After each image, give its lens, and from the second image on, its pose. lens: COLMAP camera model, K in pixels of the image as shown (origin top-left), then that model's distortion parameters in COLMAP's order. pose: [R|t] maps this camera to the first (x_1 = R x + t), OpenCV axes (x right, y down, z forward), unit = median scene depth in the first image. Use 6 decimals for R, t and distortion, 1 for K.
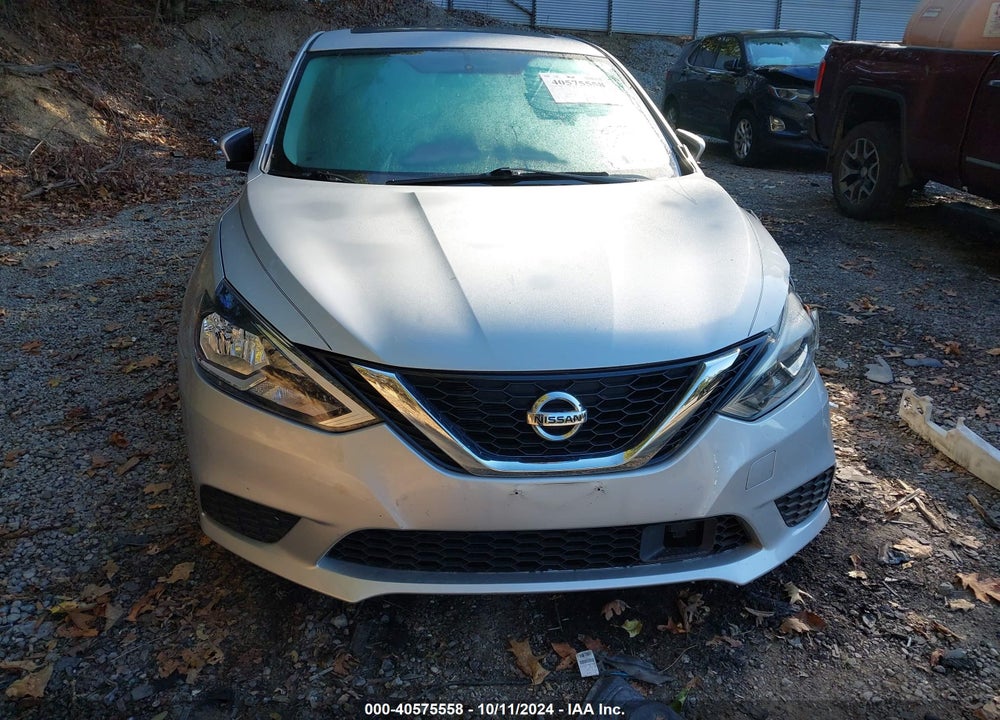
lens RADIAL K [[797.4, 0, 492.7], [0, 797.4, 356.2], [0, 0, 1]] dist [0.015660, -0.023244]
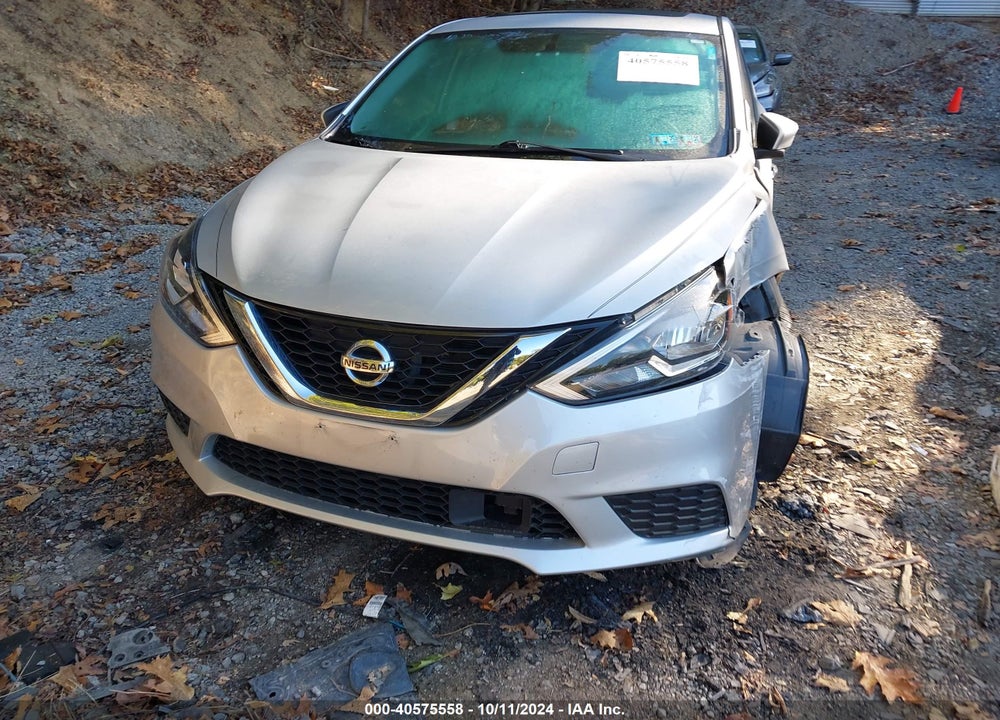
lens RADIAL K [[797.4, 0, 499.6], [0, 797.4, 358.2], [0, 0, 1]] dist [0.015660, -0.023244]
pose [[0.891810, 0.151018, -0.426461, 0.587199], [-0.150839, 0.987959, 0.034423, 0.005602], [0.426524, 0.033629, 0.903851, 0.105209]]
